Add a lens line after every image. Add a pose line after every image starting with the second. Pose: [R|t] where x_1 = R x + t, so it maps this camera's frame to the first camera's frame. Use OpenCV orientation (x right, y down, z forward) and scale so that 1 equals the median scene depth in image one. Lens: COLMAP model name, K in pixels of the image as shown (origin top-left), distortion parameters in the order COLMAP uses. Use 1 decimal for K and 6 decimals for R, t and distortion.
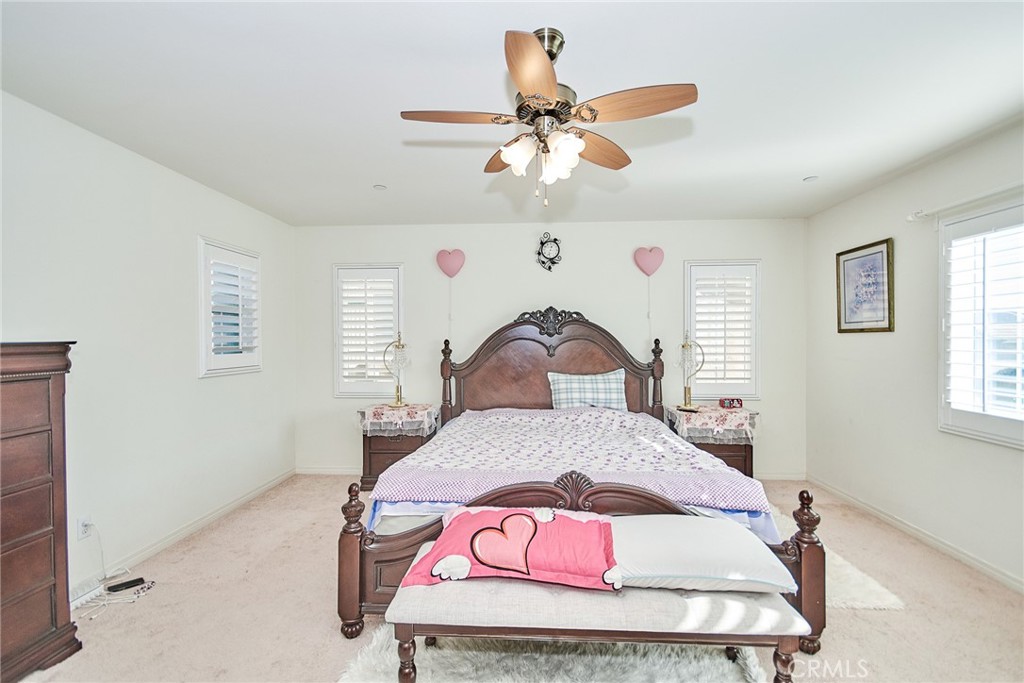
lens RADIAL K [[456.1, 0, 511.0], [0, 456.1, 347.7], [0, 0, 1]] dist [0.016556, -0.004344]
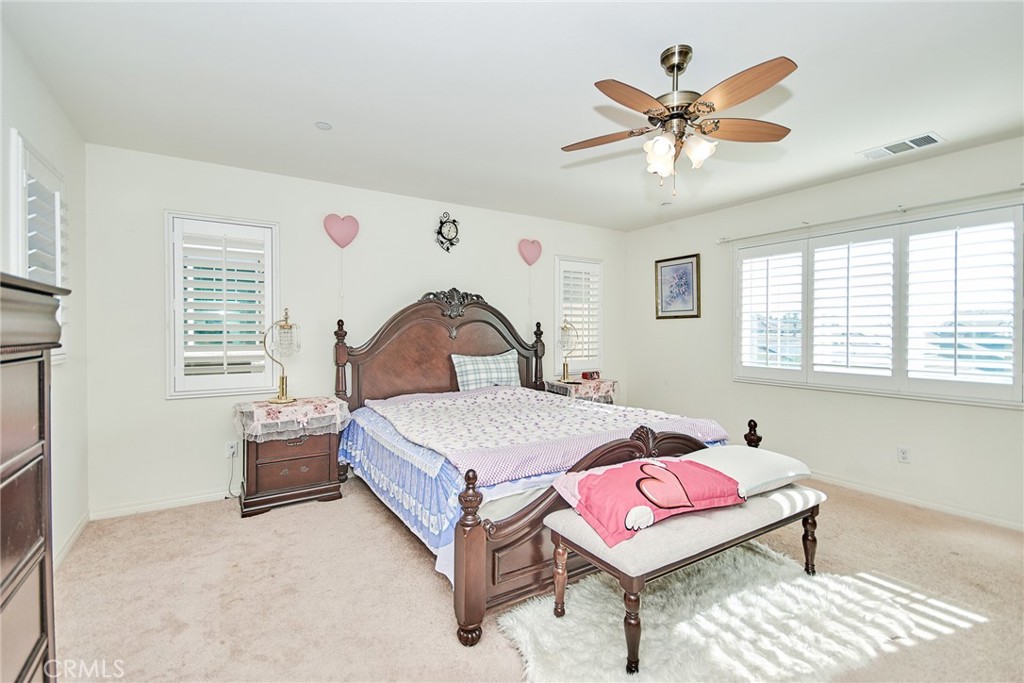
lens RADIAL K [[456.1, 0, 507.5], [0, 456.1, 348.2], [0, 0, 1]] dist [0.016556, -0.004344]
pose [[0.817507, -0.017319, 0.575659, -0.395686], [0.009444, 0.999816, 0.016669, 0.025090], [-0.575842, -0.008190, 0.817520, 0.123168]]
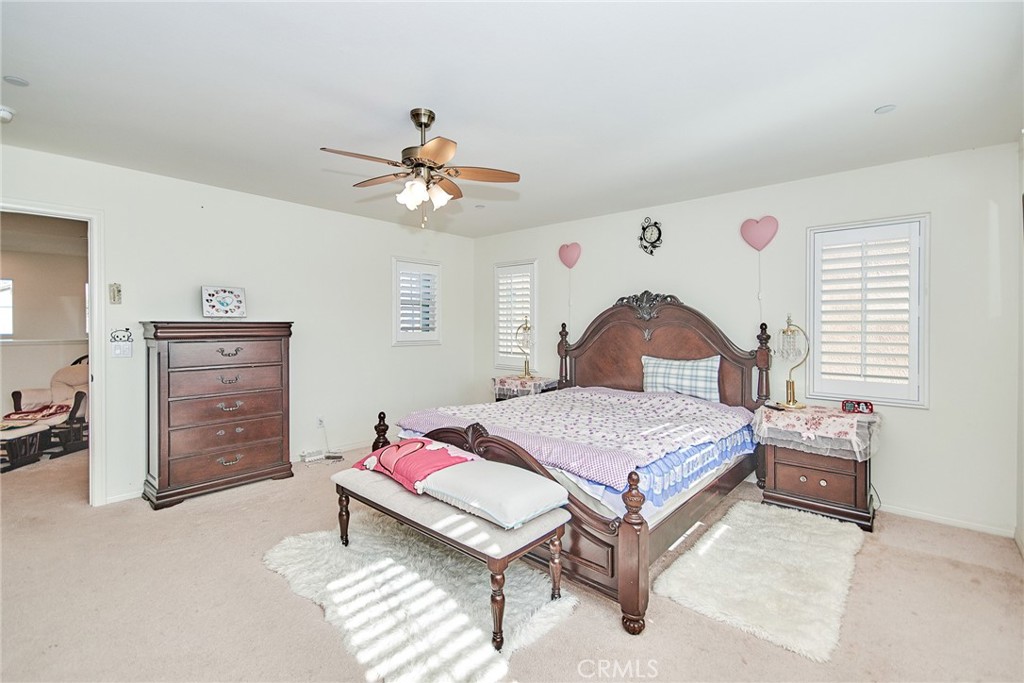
lens RADIAL K [[456.1, 0, 506.6], [0, 456.1, 334.6], [0, 0, 1]] dist [0.016556, -0.004344]
pose [[0.774744, 0.019990, -0.631959, 0.494254], [-0.018705, 0.999787, 0.008694, 0.003714], [0.631998, 0.005085, 0.774953, 0.023474]]
